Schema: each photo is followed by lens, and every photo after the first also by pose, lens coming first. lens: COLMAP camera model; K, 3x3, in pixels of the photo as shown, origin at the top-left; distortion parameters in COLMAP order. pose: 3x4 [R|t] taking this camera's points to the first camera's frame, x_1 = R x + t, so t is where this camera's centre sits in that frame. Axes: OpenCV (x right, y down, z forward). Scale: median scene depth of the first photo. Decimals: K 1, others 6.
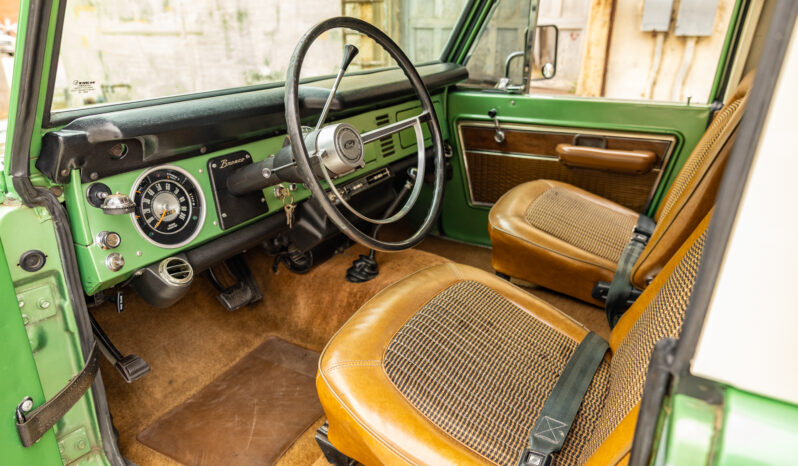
lens RADIAL K [[509.1, 0, 399.0], [0, 509.1, 233.0], [0, 0, 1]] dist [0.003454, -0.001400]
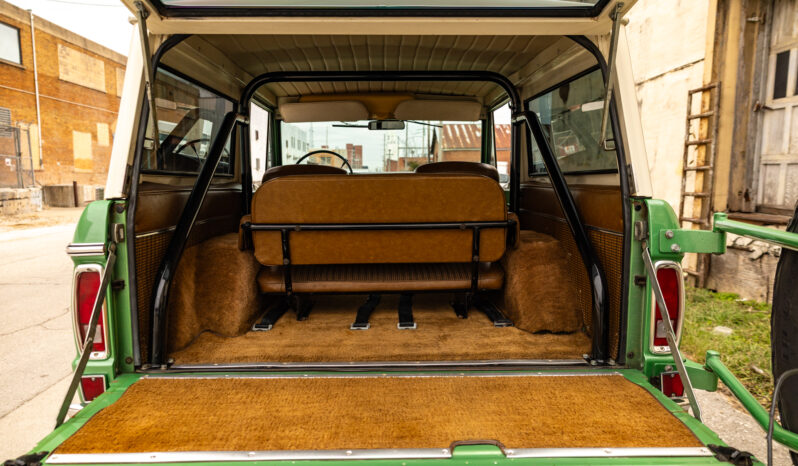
lens RADIAL K [[509.1, 0, 399.0], [0, 509.1, 233.0], [0, 0, 1]] dist [0.003454, -0.001400]
pose [[0.506482, 0.095205, -0.856978, 0.749332], [-0.316755, 0.944937, -0.082228, 0.058086], [0.801961, 0.313099, 0.508750, -0.081664]]
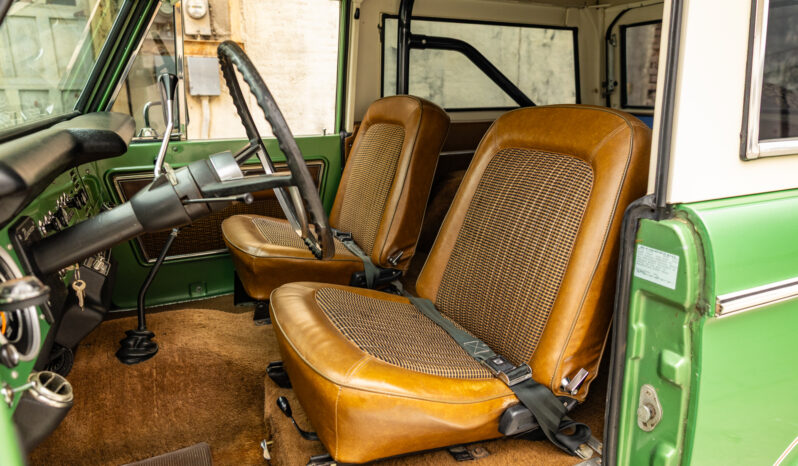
lens RADIAL K [[509.1, 0, 399.0], [0, 509.1, 233.0], [0, 0, 1]] dist [0.003454, -0.001400]
pose [[0.577564, -0.216587, 0.787090, -0.135417], [0.308000, 0.950720, 0.035604, -0.000818], [-0.756013, 0.221860, 0.615810, 0.037008]]
